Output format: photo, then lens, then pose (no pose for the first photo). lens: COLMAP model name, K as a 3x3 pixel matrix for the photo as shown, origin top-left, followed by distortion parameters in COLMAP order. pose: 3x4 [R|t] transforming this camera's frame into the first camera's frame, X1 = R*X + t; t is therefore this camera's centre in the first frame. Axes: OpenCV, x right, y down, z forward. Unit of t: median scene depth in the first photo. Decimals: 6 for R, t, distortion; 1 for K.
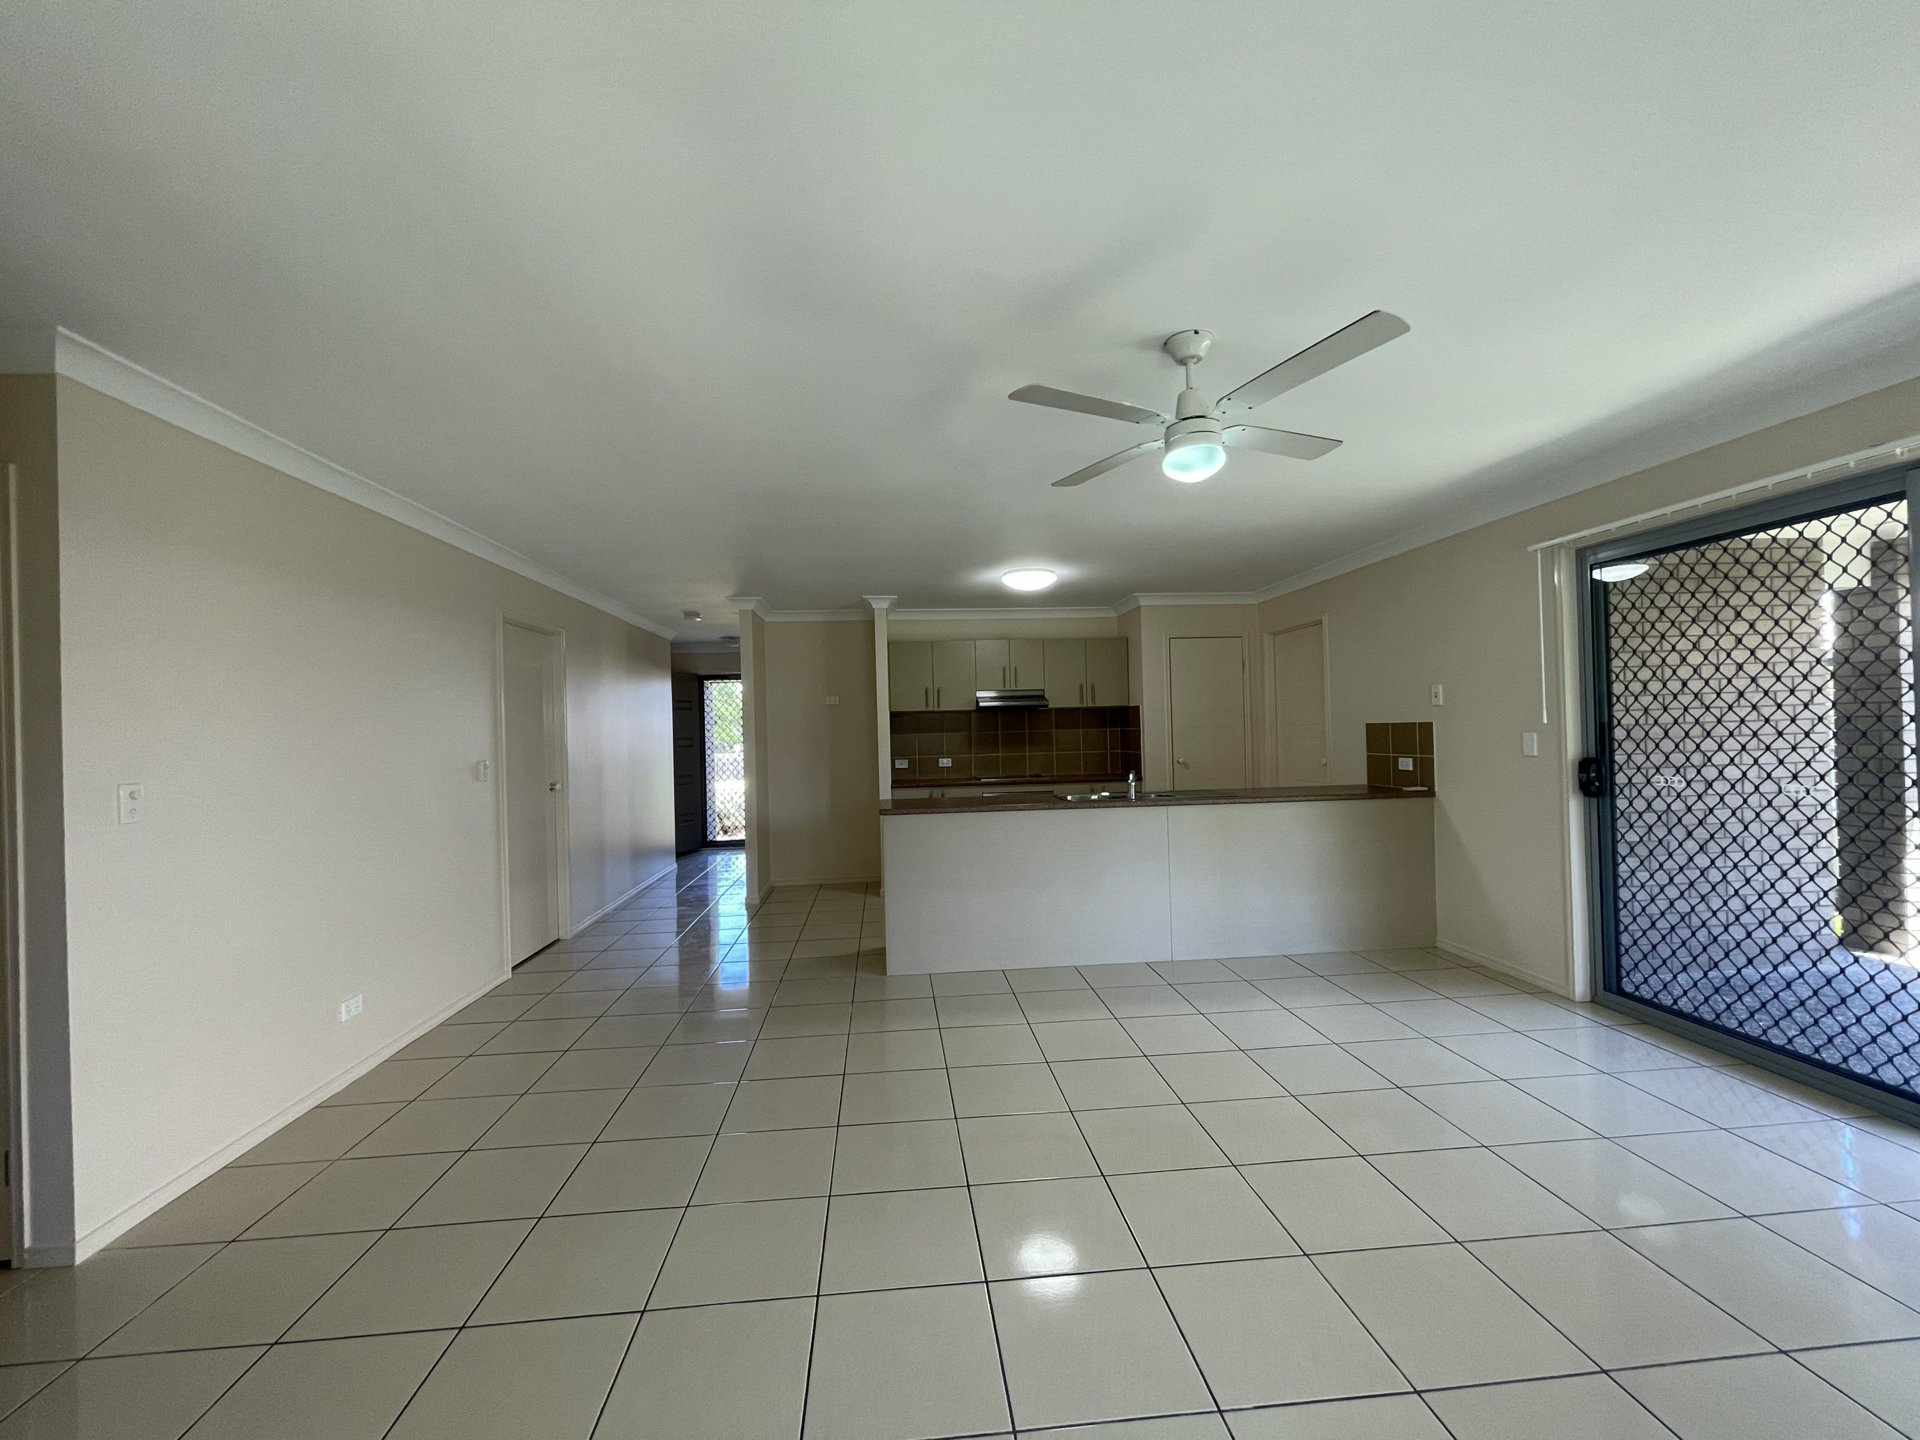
lens RADIAL K [[778.7, 0, 958.0], [0, 778.7, 723.9], [0, 0, 1]] dist [0.000202, 0.000180]
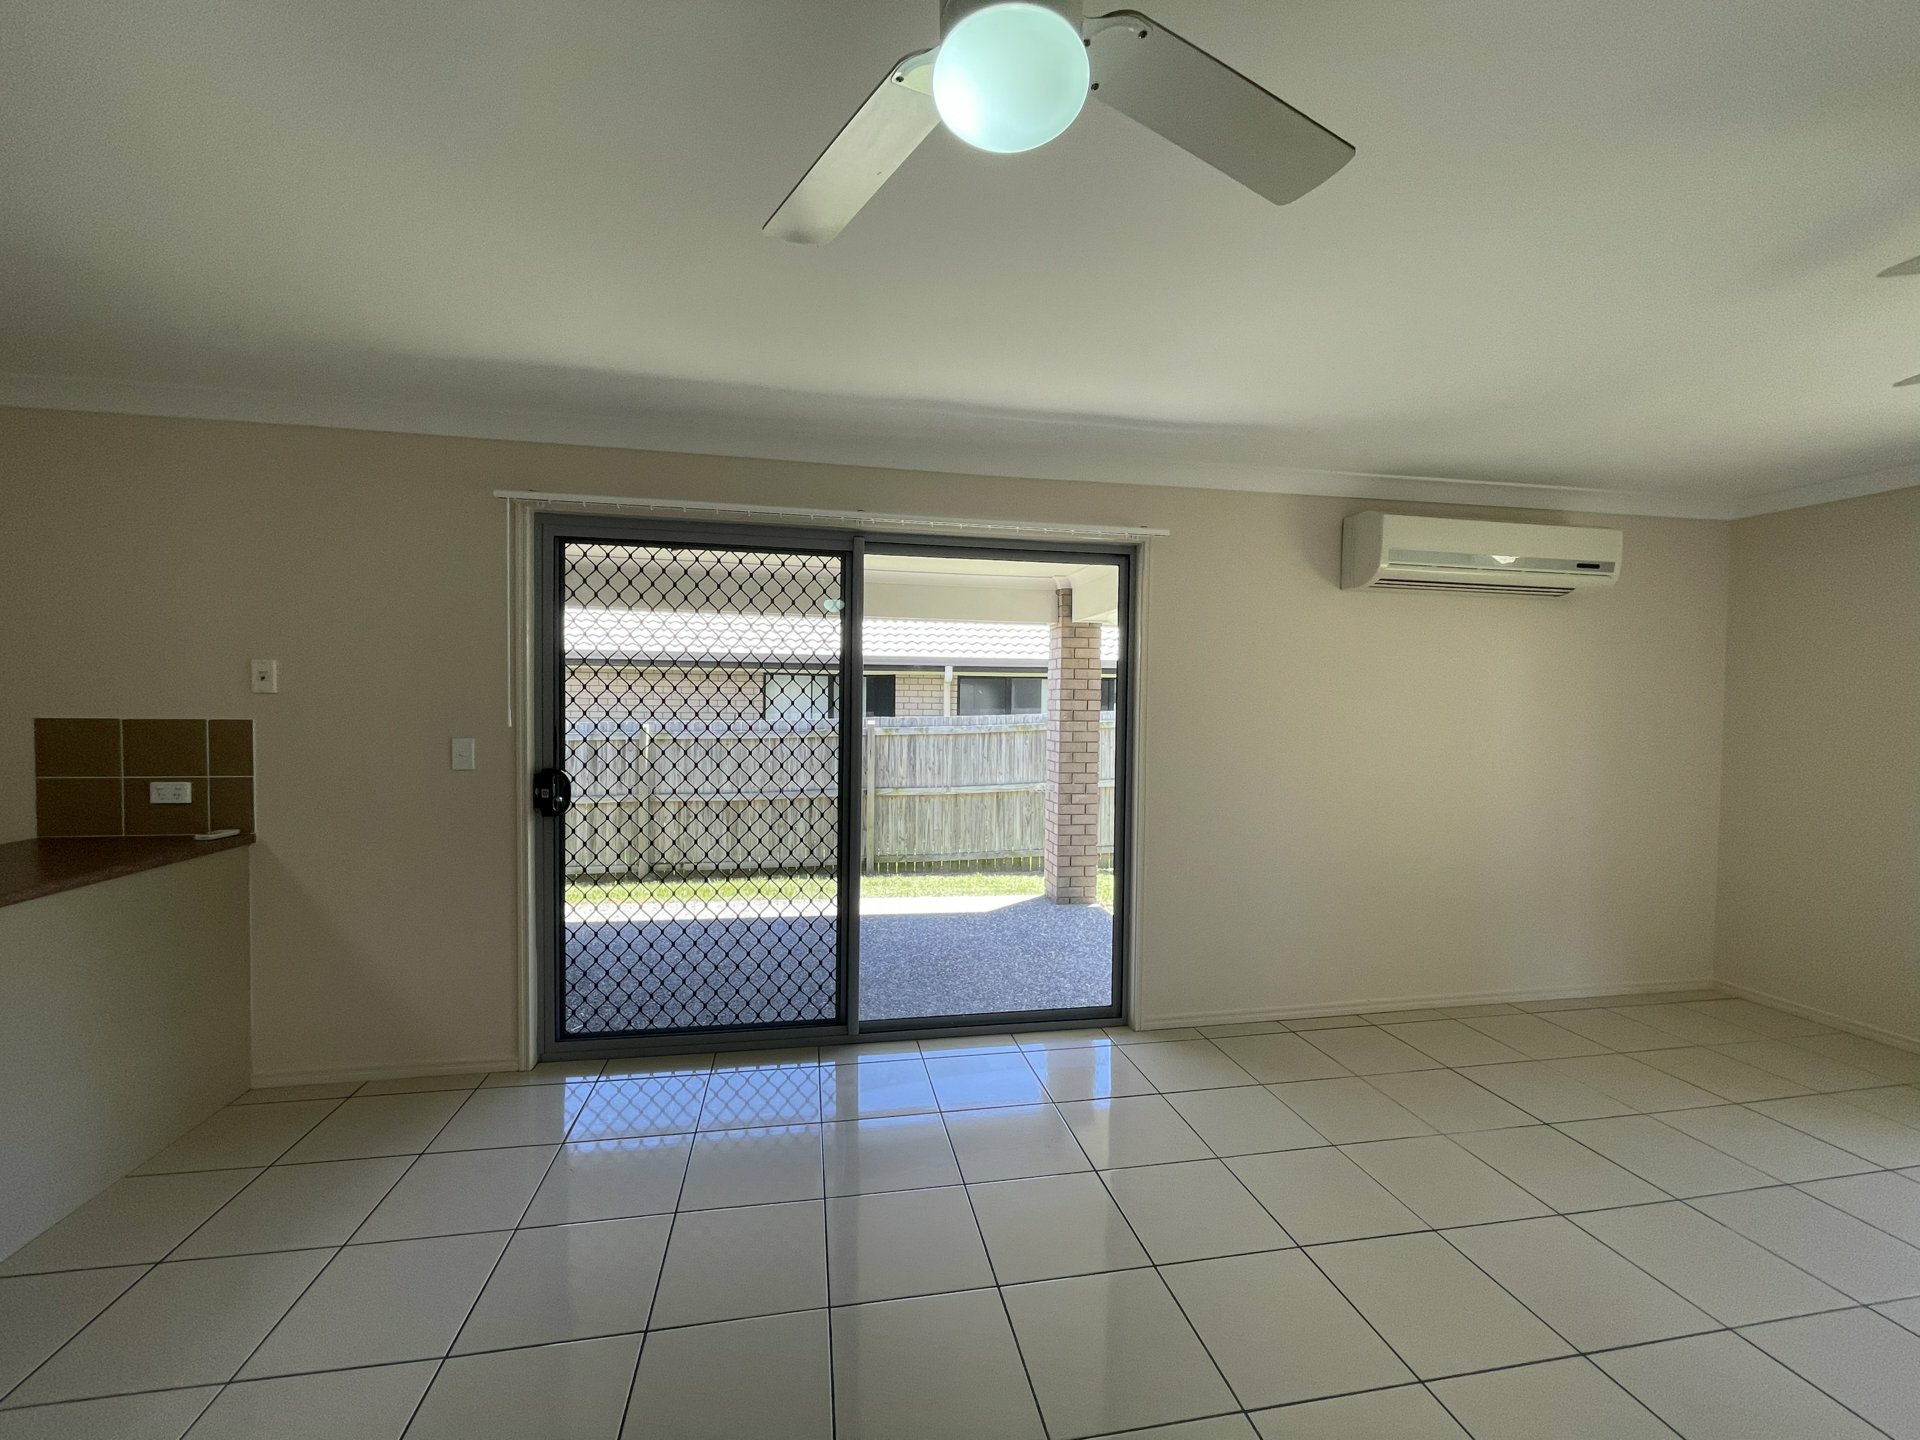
lens RADIAL K [[778.7, 0, 956.0], [0, 778.7, 733.5], [0, 0, 1]] dist [0.000202, 0.000180]
pose [[-0.093958, 0.003695, 0.995569, -0.051088], [-0.014466, 0.999882, -0.005076, 0.004031], [-0.995471, -0.014879, -0.093894, 0.601056]]
